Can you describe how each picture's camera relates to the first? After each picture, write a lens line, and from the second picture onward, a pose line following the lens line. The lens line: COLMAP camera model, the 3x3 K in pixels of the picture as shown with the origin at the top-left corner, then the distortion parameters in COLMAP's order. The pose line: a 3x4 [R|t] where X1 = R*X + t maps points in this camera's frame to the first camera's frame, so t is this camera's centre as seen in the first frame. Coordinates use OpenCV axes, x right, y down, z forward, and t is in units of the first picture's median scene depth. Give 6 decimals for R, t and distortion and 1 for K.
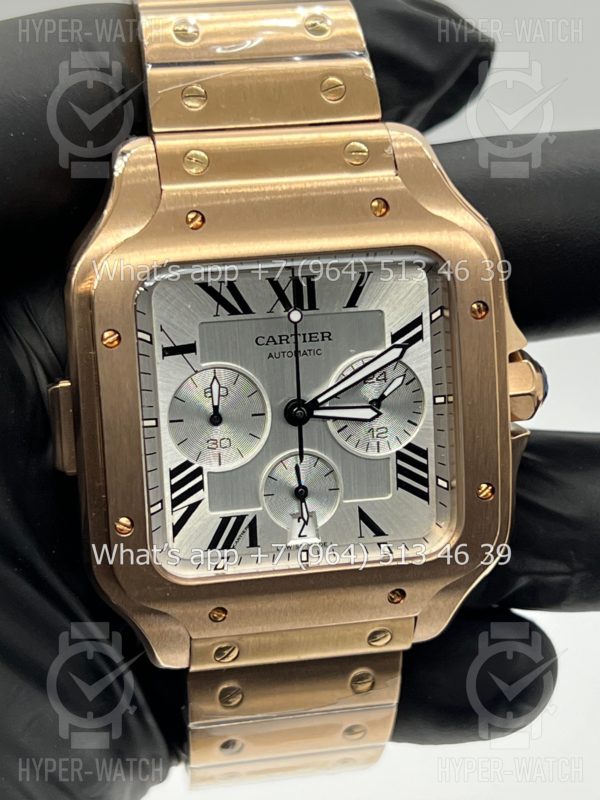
lens RADIAL K [[1809.3, 0, 300.4], [0, 1809.3, 401.9], [0, 0, 1]] dist [0.091256, 0.000000]
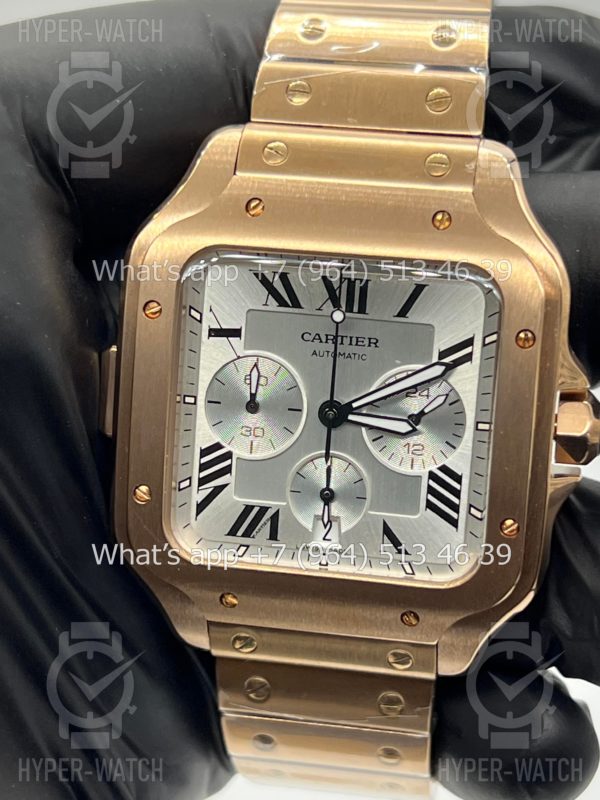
lens RADIAL K [[1809.3, 0, 300.8], [0, 1809.3, 396.9], [0, 0, 1]] dist [0.091256, 0.000000]
pose [[0.938752, 0.157929, -0.306275, 0.283296], [-0.168606, 0.985647, -0.008544, 0.008029], [0.300529, 0.059661, 0.951905, 0.047764]]
